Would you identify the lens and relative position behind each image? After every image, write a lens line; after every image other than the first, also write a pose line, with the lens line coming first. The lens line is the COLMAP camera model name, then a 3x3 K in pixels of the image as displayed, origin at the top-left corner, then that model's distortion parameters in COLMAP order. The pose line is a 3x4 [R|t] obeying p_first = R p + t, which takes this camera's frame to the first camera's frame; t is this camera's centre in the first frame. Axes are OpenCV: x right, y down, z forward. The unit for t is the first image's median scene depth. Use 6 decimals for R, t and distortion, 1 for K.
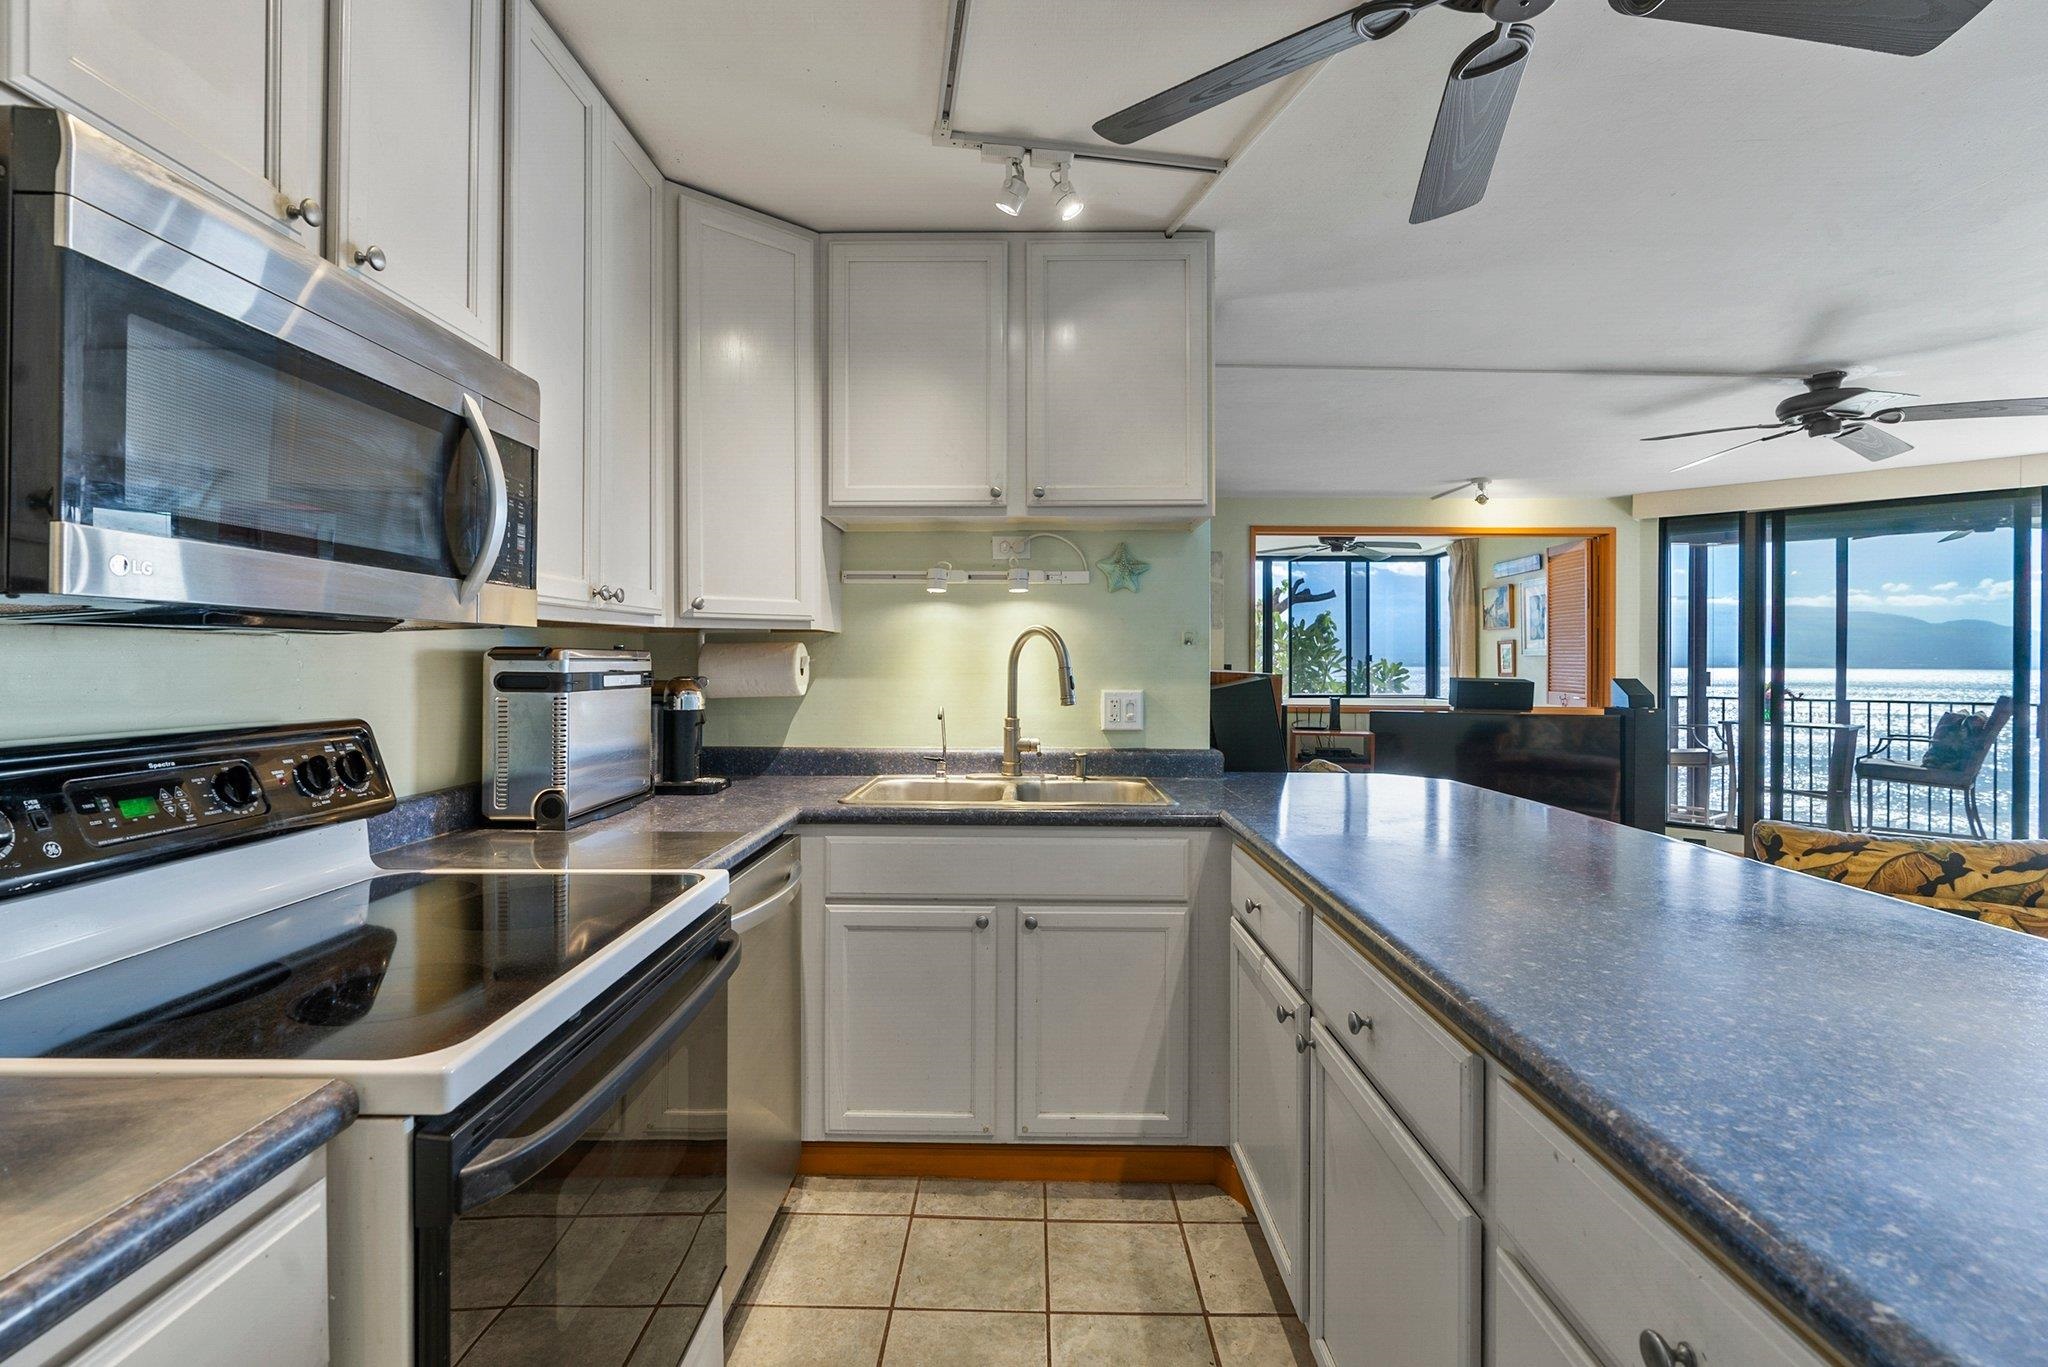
lens RADIAL K [[933.3, 0, 1012.9], [0, 933.3, 667.0], [0, 0, 1]] dist [-0.015326, 0.005076]
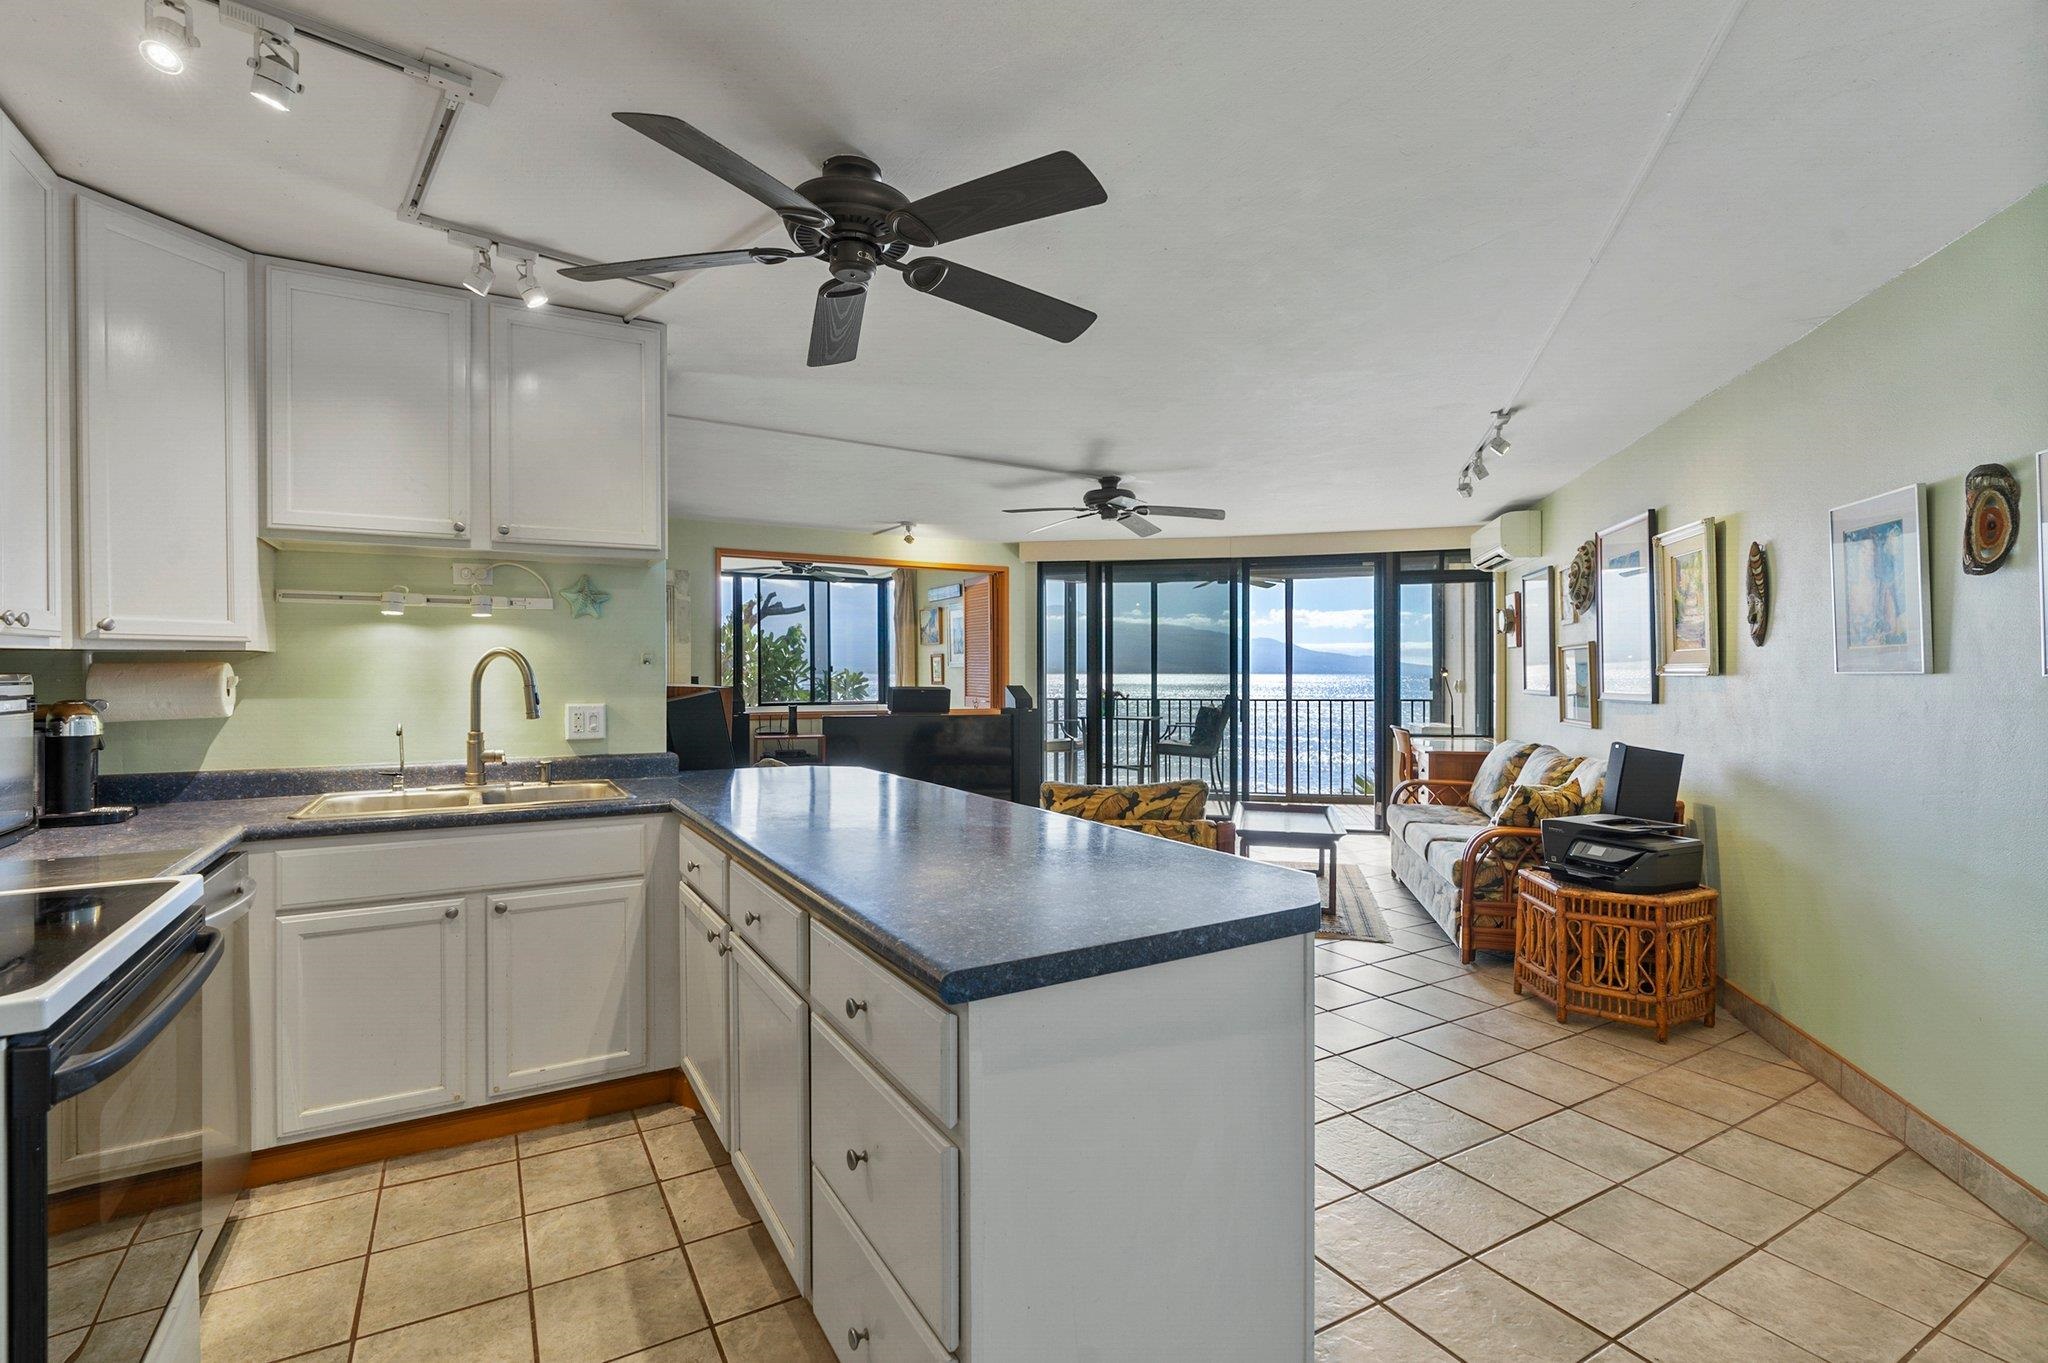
lens RADIAL K [[933.3, 0, 1015.1], [0, 933.3, 673.9], [0, 0, 1]] dist [-0.015326, 0.005076]
pose [[0.855004, -0.005759, 0.518590, -0.027928], [0.006542, 0.999979, 0.000320, -0.010613], [-0.518580, 0.003119, 0.855023, -0.287726]]
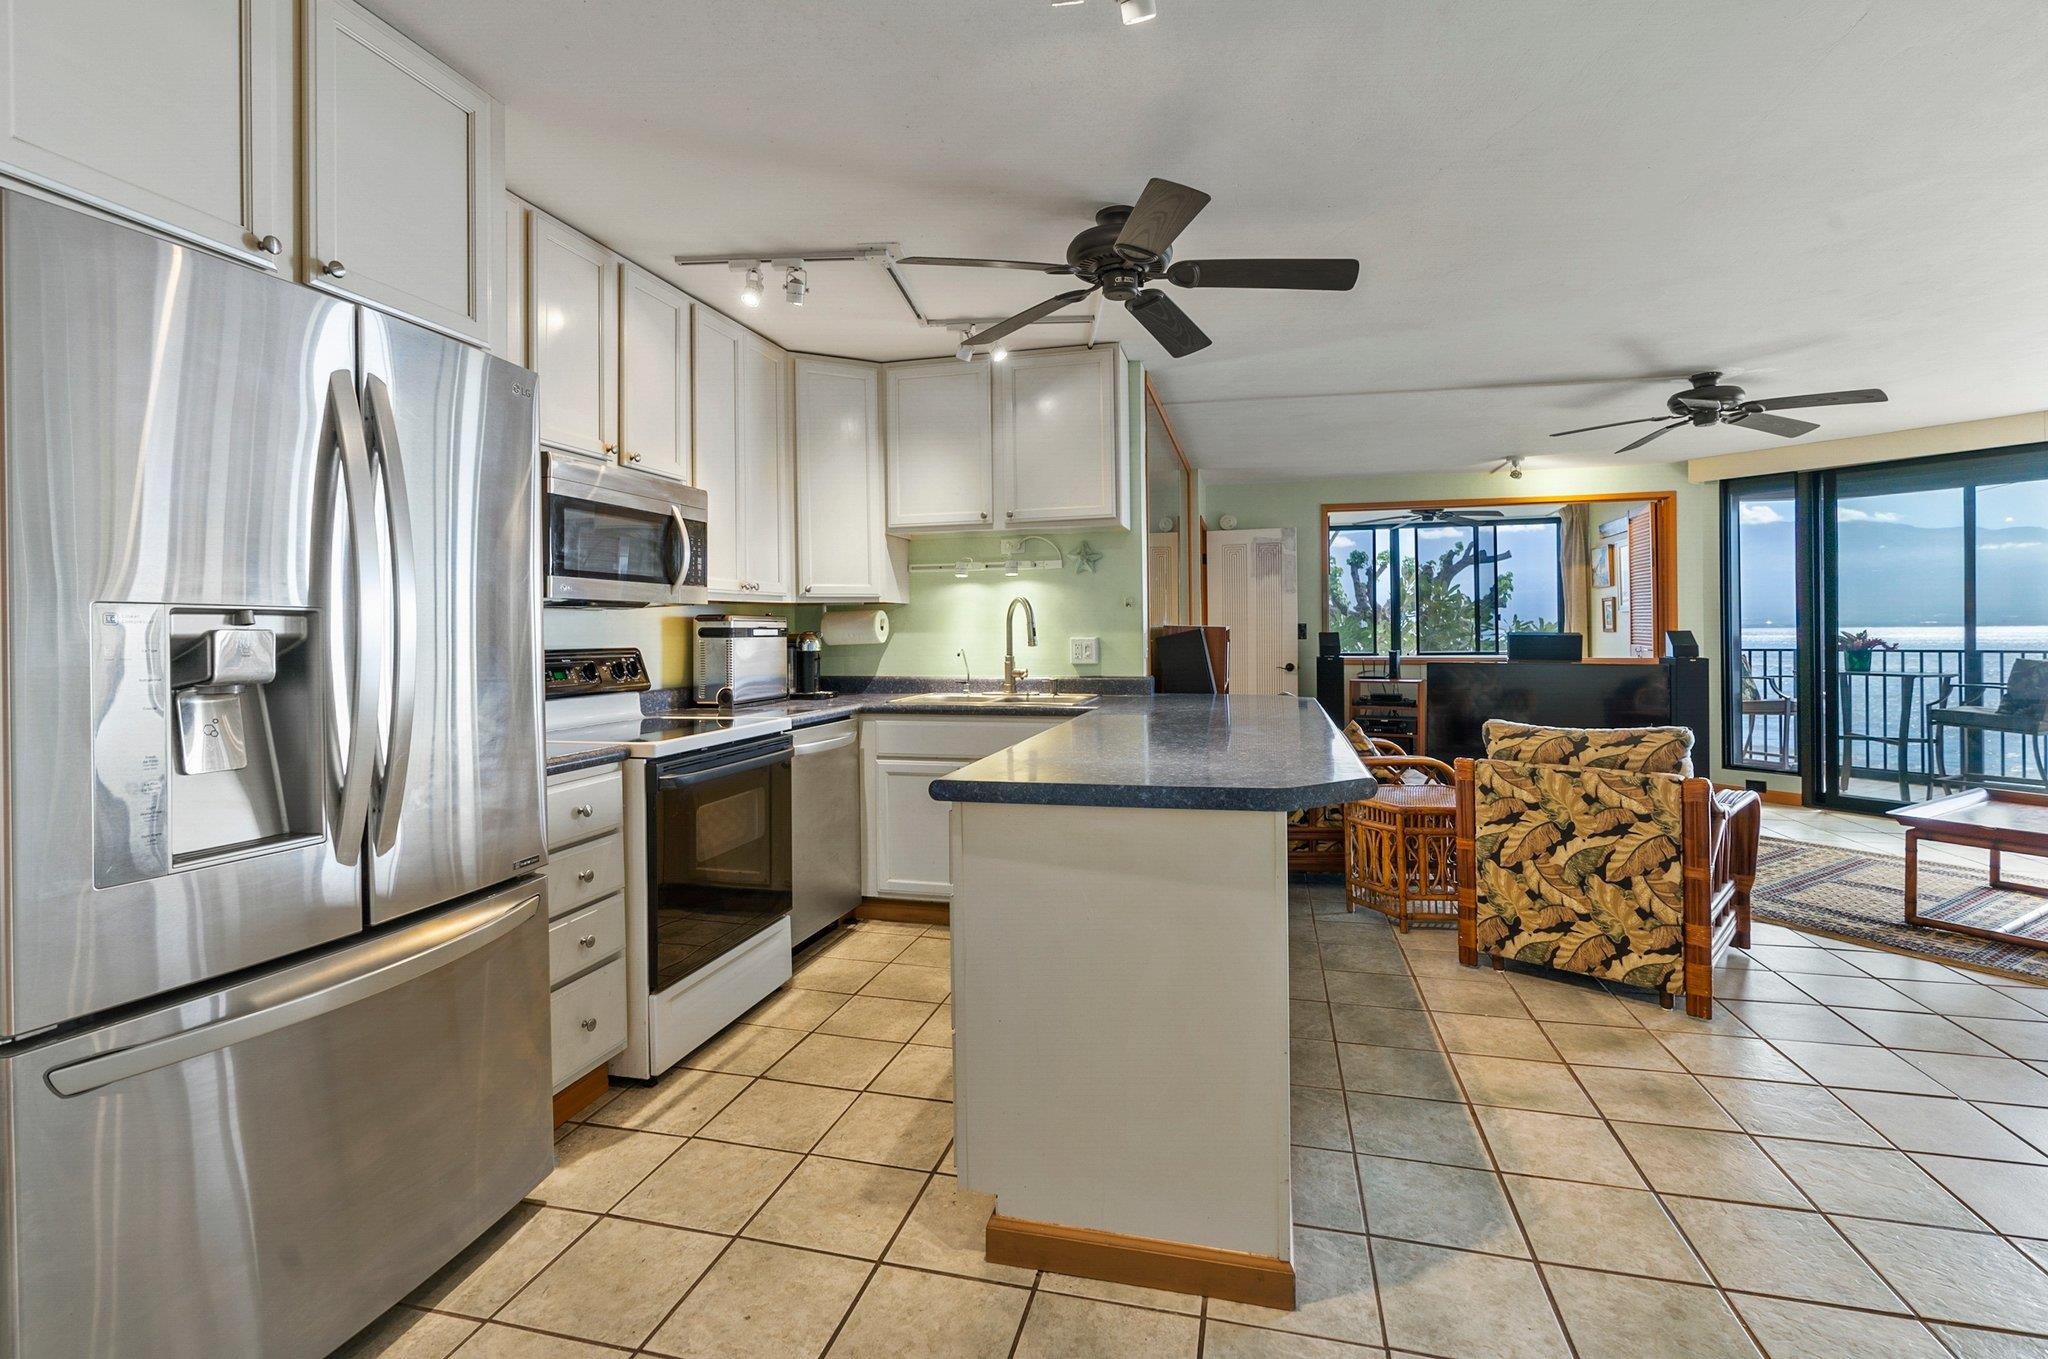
lens RADIAL K [[933.3, 0, 1031.7], [0, 933.3, 631.6], [0, 0, 1]] dist [-0.015326, 0.005076]
pose [[0.975457, -0.014254, -0.219728, 0.432277], [0.013191, 0.999893, -0.006304, 0.027360], [0.219795, 0.003251, 0.975541, -0.587302]]
